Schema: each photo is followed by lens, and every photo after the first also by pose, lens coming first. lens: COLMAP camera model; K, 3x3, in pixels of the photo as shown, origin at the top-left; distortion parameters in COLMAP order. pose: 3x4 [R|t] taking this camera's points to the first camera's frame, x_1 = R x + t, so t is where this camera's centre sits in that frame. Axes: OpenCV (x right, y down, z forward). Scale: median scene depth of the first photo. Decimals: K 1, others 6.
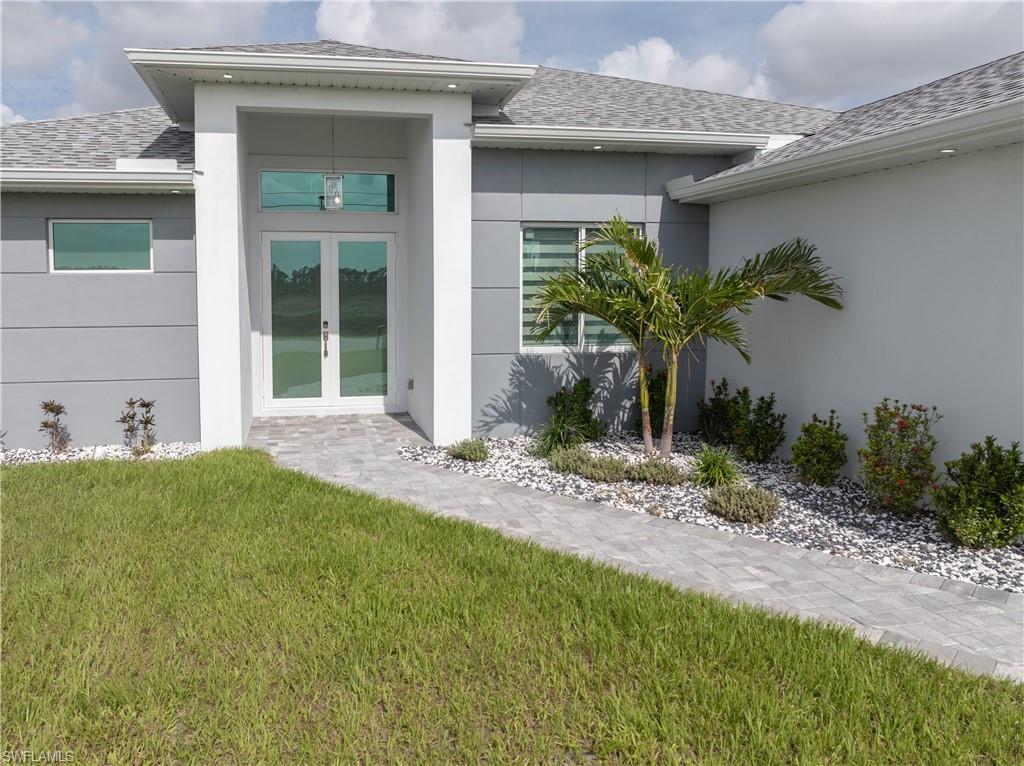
lens RADIAL K [[808.4, 0, 464.8], [0, 808.4, 384.1], [0, 0, 1]] dist [-0.041712, -0.007077]
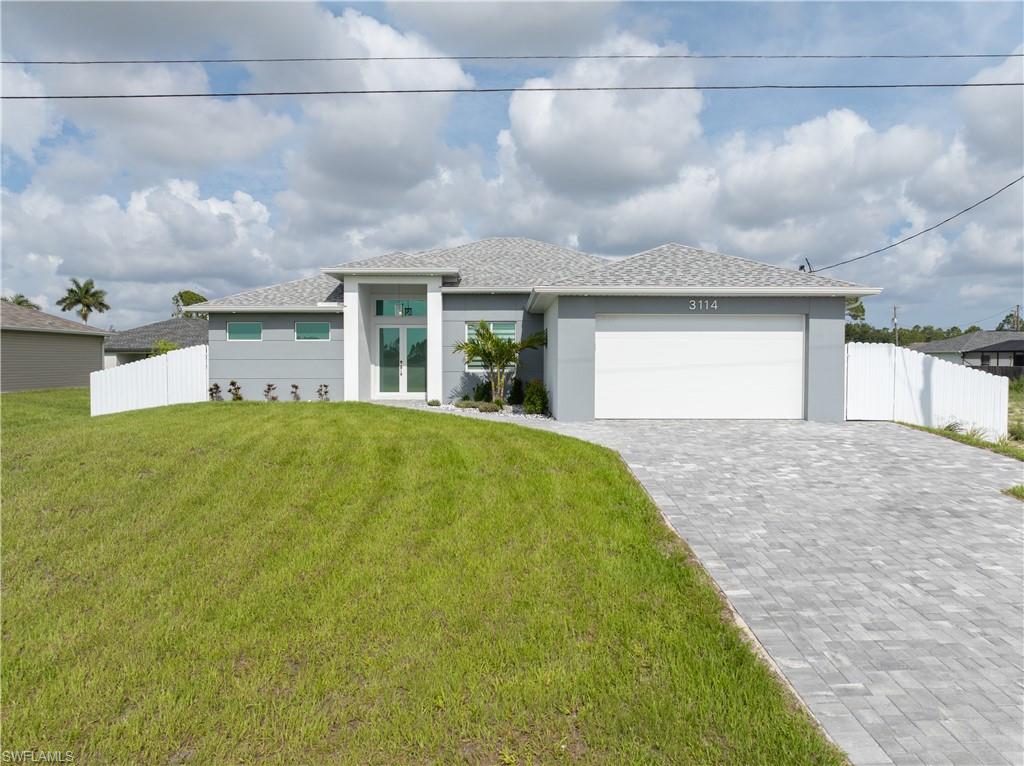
lens RADIAL K [[744.4, 0, 523.9], [0, 744.4, 414.2], [0, 0, 1]] dist [-0.041137, 0.002557]
pose [[0.984564, 0.017355, -0.174163, 0.686791], [-0.025761, 0.998604, -0.046120, 0.207410], [0.173119, 0.049894, 0.983636, -1.331512]]
